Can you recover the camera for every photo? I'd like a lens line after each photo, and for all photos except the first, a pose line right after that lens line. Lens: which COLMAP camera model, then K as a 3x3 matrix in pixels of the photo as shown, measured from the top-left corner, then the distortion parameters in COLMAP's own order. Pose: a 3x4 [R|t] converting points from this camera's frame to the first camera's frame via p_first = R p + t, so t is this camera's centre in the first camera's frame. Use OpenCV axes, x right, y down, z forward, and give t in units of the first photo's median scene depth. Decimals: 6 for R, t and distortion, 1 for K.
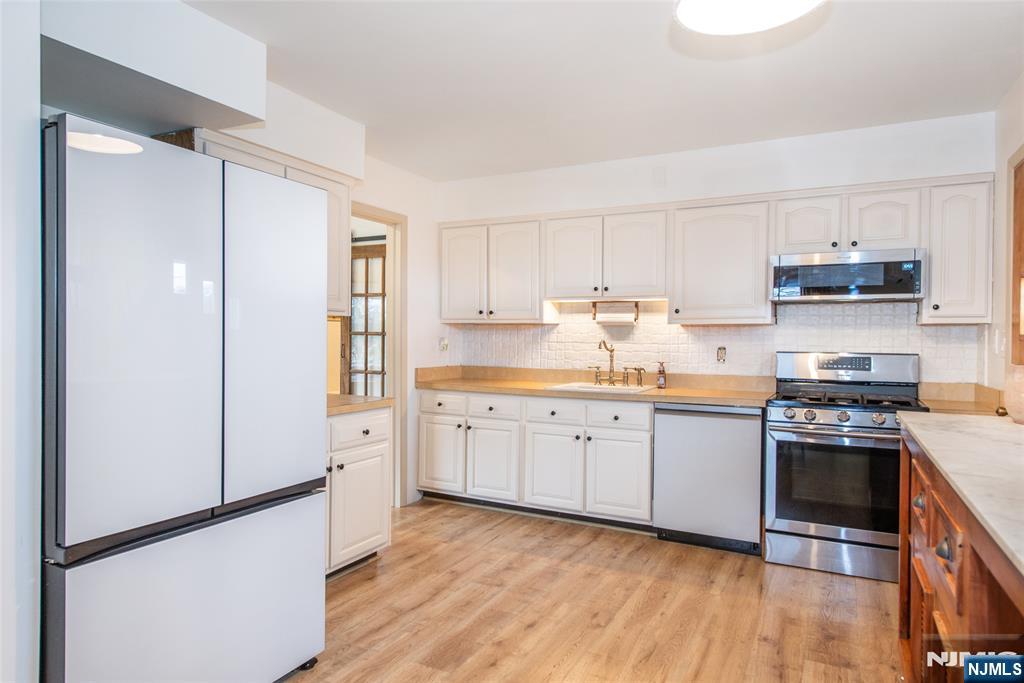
lens RADIAL K [[641.0, 0, 514.2], [0, 641.0, 343.7], [0, 0, 1]] dist [0.028275, -0.000892]
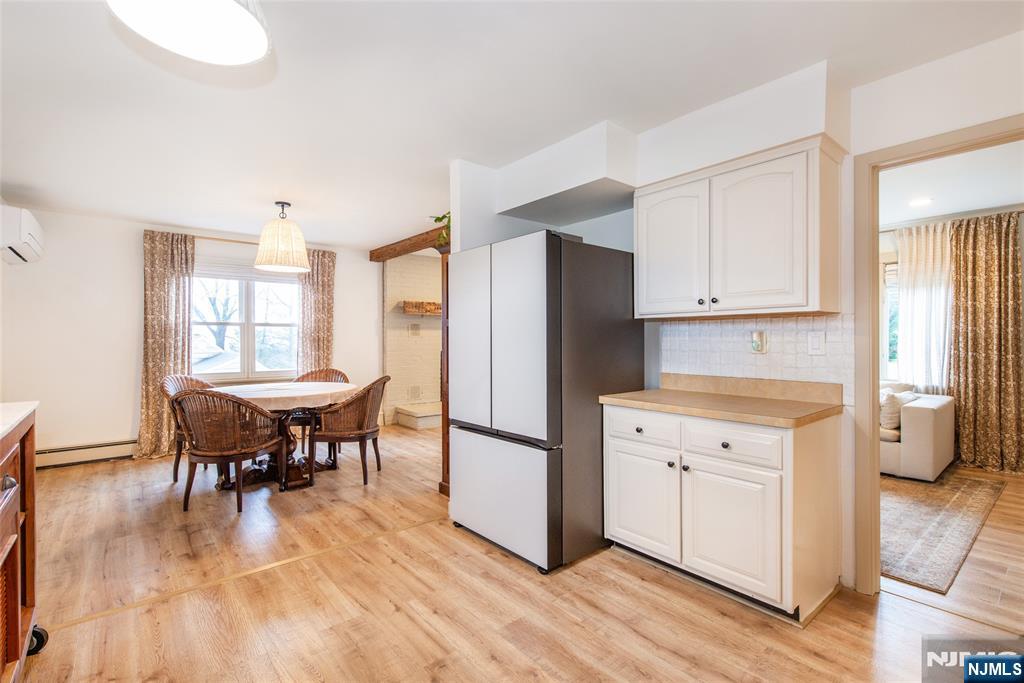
lens RADIAL K [[469.1, 0, 506.1], [0, 469.1, 340.5], [0, 0, 1]] dist [0.002252, 0.000085]
pose [[-0.403197, -0.007195, -0.915085, 0.385582], [-0.010381, 0.999941, -0.003288, 0.000358], [0.915055, 0.008174, -0.403247, 0.792053]]
